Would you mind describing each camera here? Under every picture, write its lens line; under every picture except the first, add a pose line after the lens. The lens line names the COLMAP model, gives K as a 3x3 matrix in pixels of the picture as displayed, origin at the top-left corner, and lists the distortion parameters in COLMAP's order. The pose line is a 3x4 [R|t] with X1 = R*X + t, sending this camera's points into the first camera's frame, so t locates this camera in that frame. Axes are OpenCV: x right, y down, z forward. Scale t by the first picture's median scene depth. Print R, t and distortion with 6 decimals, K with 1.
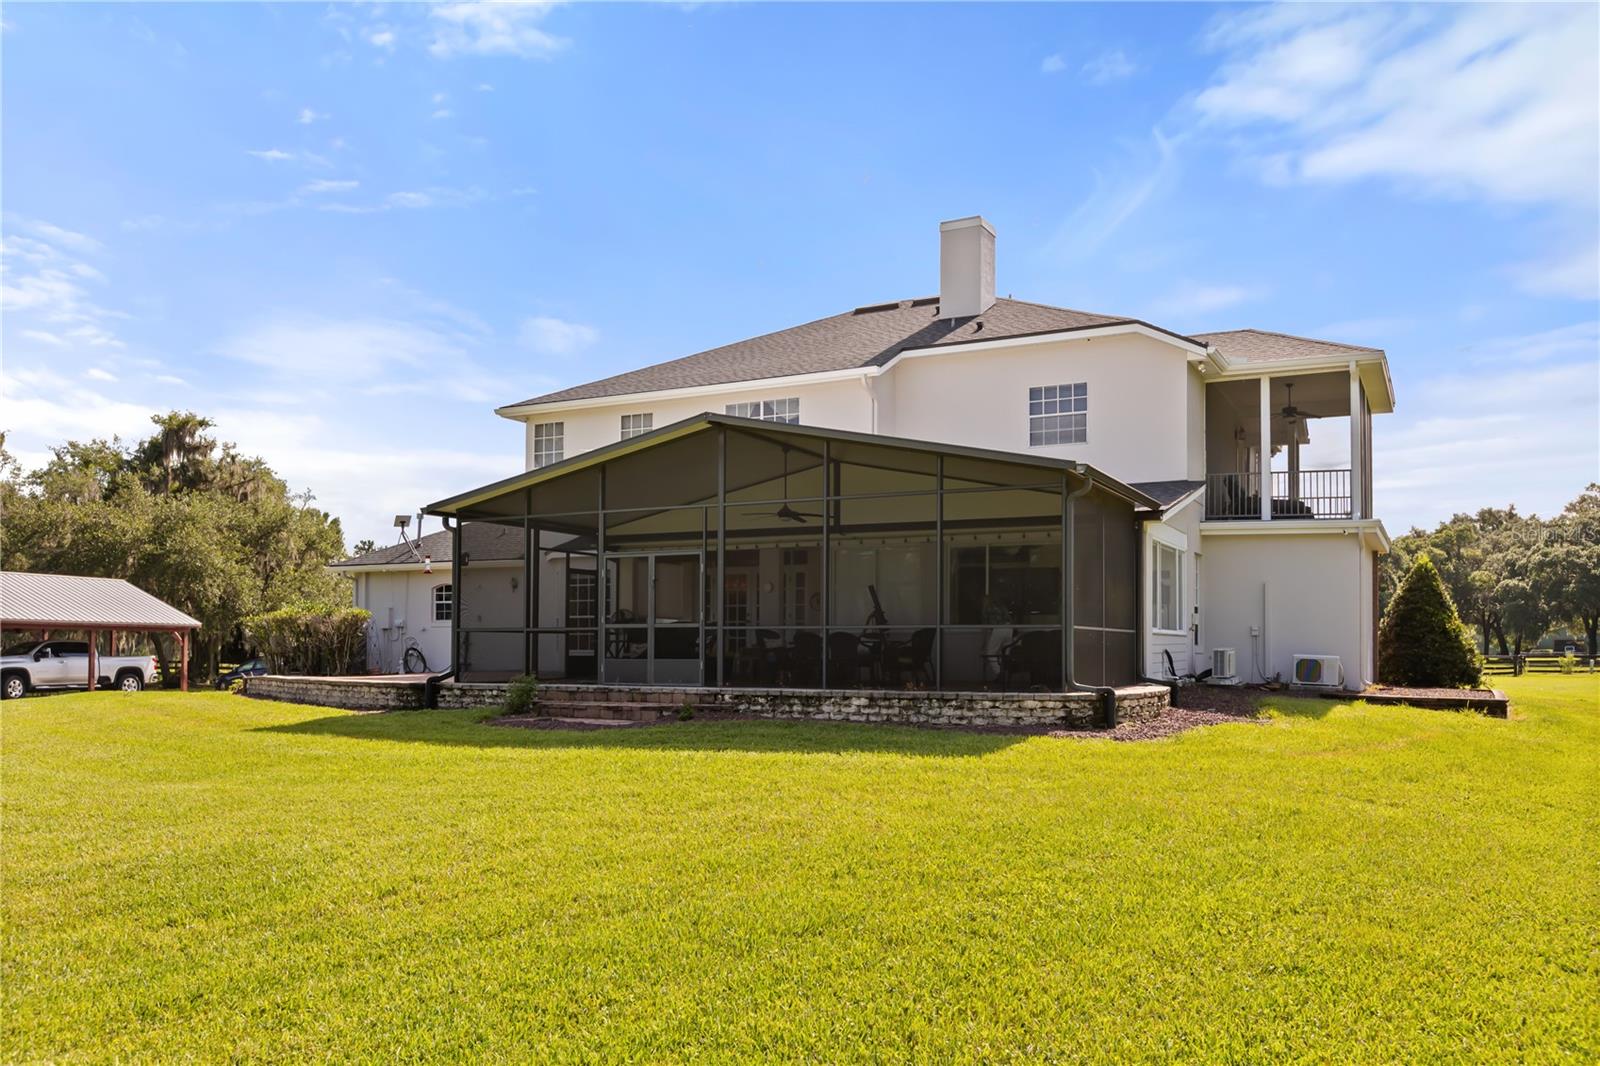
lens RADIAL K [[1191.5, 0, 804.3], [0, 1191.5, 642.5], [0, 0, 1]] dist [-0.004227, -0.000405]
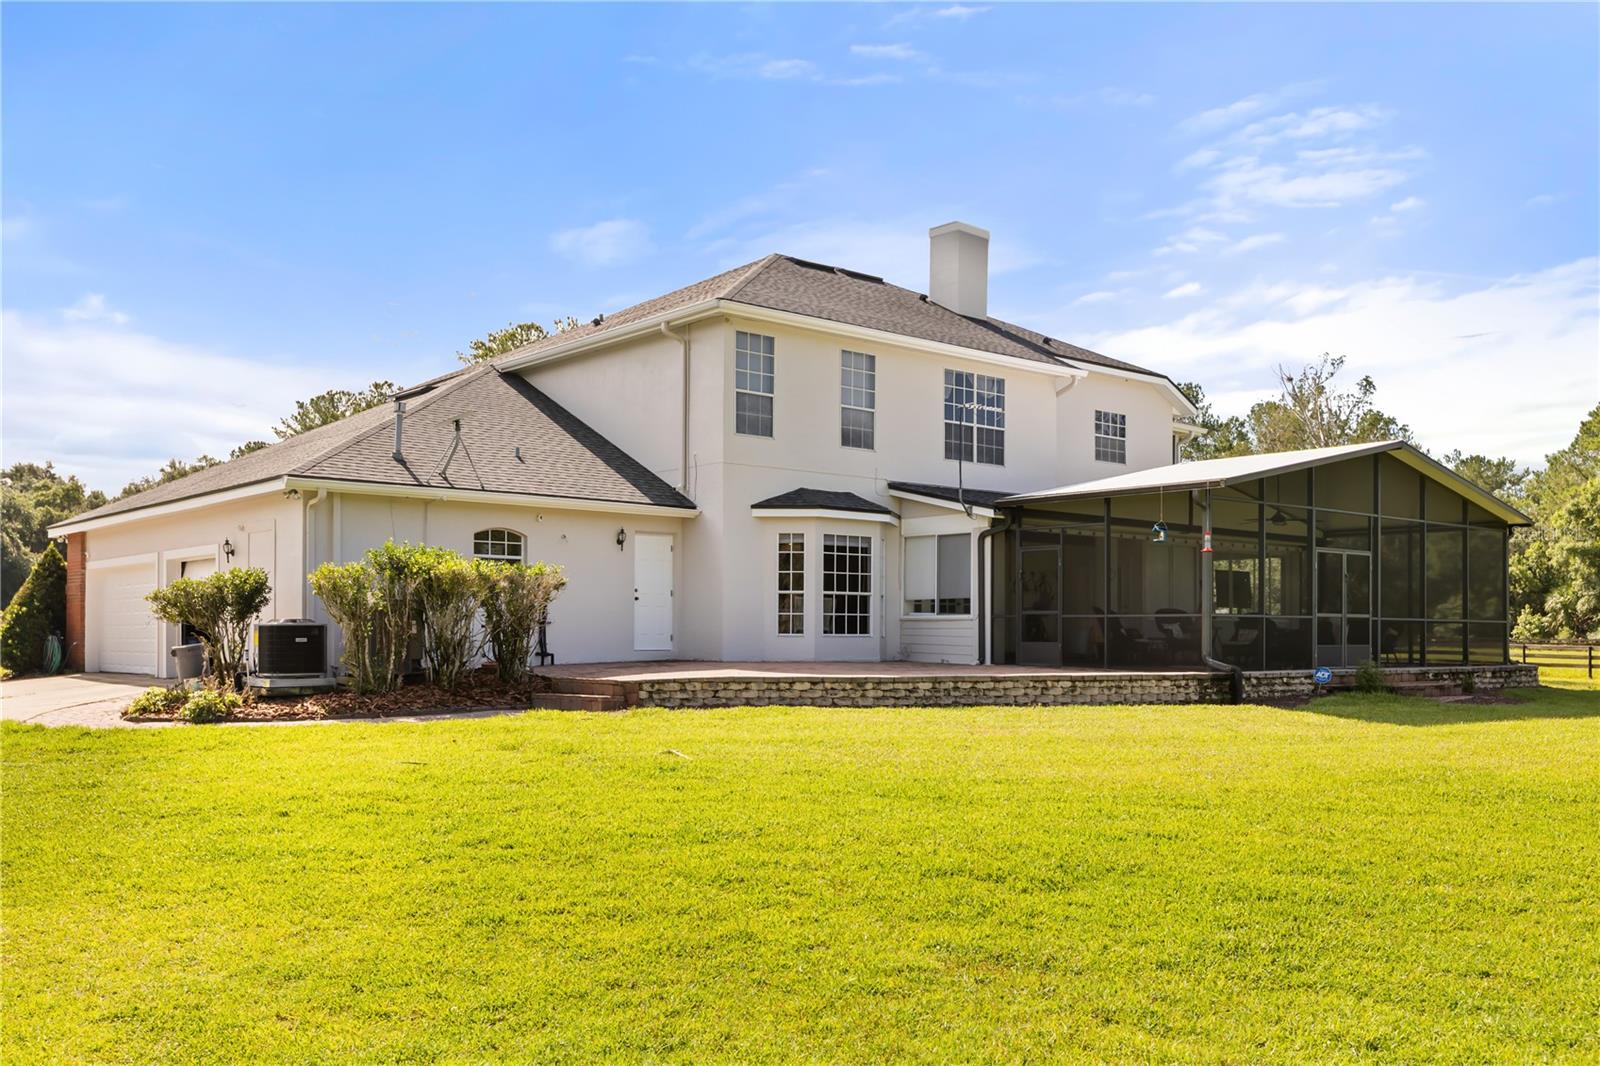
lens RADIAL K [[1475.9, 0, 800.0], [0, 1475.9, 533.0], [0, 0, 1]] dist [-0.008759, -0.005245]
pose [[0.377229, 0.066167, 0.923753, -1.264503], [-0.009992, 0.997677, -0.067382, 0.005605], [-0.926066, 0.016188, 0.377014, 0.741292]]
